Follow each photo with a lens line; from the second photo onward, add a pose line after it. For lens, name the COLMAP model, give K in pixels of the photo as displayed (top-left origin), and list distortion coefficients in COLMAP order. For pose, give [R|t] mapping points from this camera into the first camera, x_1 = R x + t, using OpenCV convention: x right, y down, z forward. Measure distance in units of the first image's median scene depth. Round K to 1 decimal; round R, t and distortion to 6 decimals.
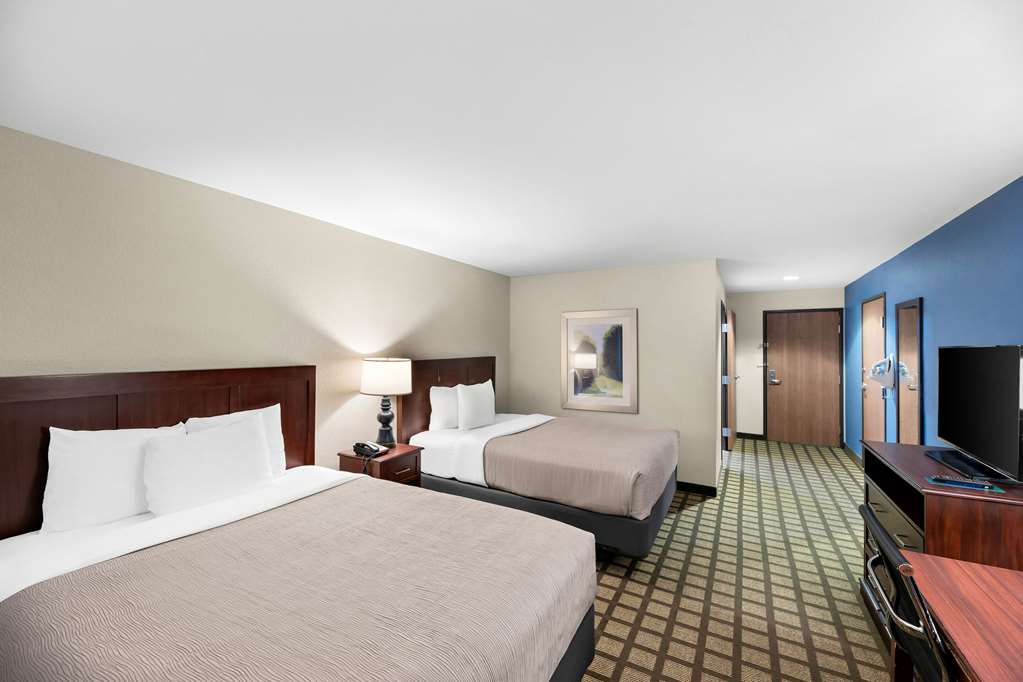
lens RADIAL K [[410.3, 0, 508.0], [0, 410.3, 343.1], [0, 0, 1]] dist [-0.017163, -0.000148]
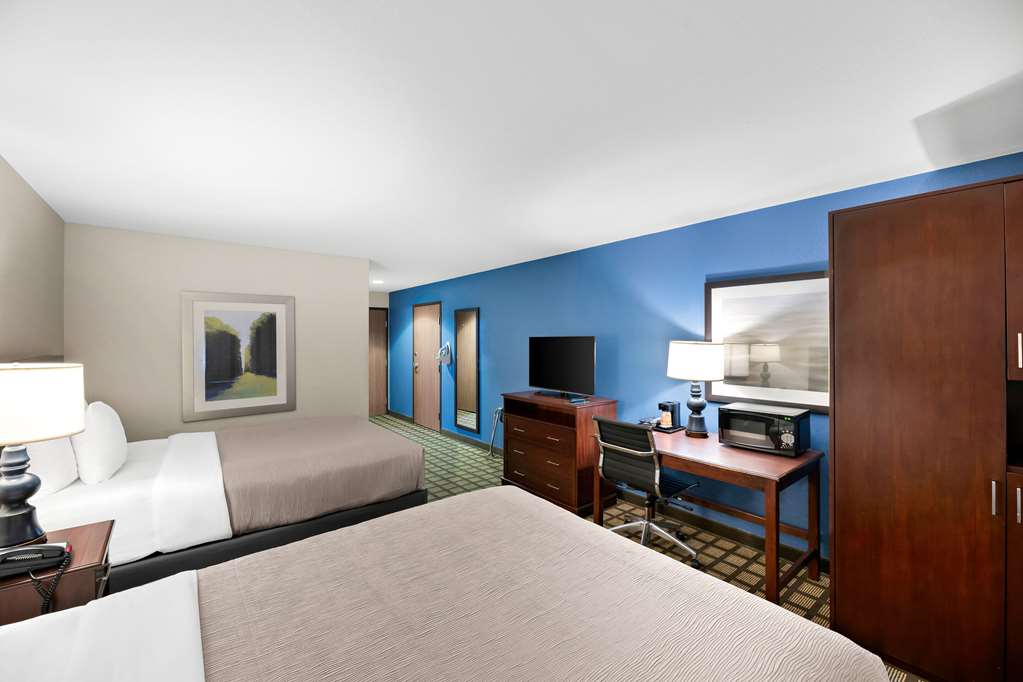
lens RADIAL K [[410.9, 0, 504.3], [0, 410.9, 342.9], [0, 0, 1]] dist [-0.001137, -0.000081]
pose [[0.361987, -0.015739, 0.932050, -0.378239], [-0.003189, 0.999831, 0.018122, 0.001647], [-0.932178, -0.009533, 0.361876, 0.216887]]
